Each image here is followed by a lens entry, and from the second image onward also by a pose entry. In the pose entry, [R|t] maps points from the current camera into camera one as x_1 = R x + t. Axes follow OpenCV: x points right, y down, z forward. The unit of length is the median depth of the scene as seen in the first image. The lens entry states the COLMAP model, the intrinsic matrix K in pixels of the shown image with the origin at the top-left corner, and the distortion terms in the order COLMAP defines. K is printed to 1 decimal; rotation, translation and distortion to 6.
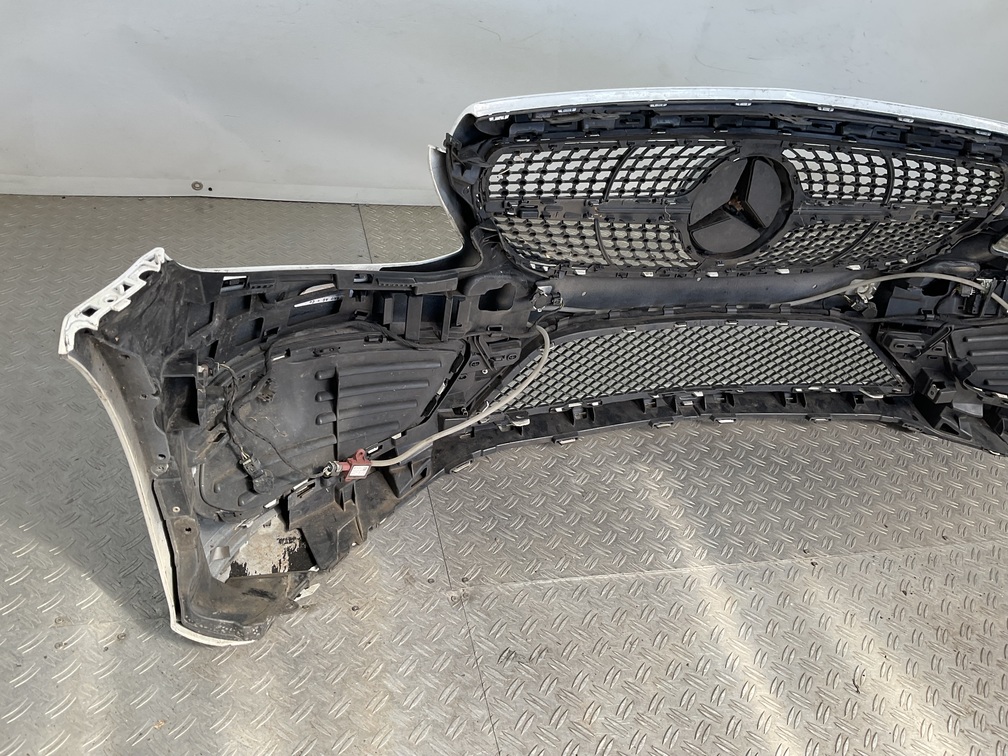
lens RADIAL K [[828.3, 0, 504.0], [0, 828.3, 378.0], [0, 0, 1]] dist [0.118824, -0.244170]
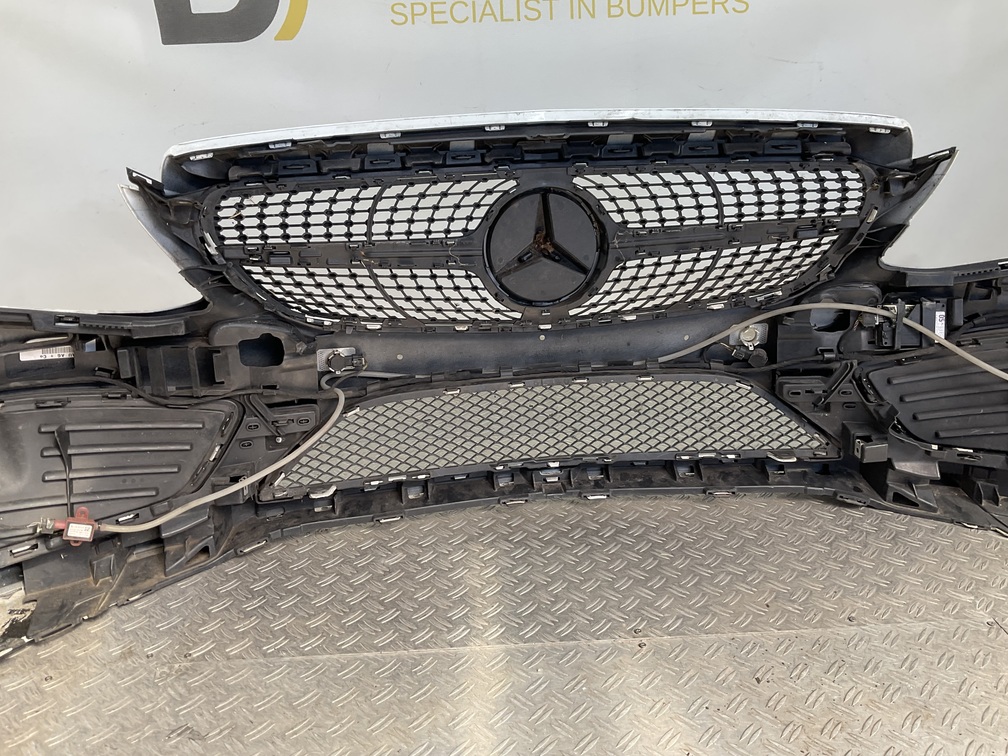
lens RADIAL K [[828.3, 0, 504.0], [0, 828.3, 378.0], [0, 0, 1]] dist [0.118824, -0.244170]
pose [[0.965927, -0.099425, -0.238954, 0.414107], [0.032242, 0.962301, -0.270067, 0.170952], [0.256798, 0.253161, 0.932719, 0.157582]]
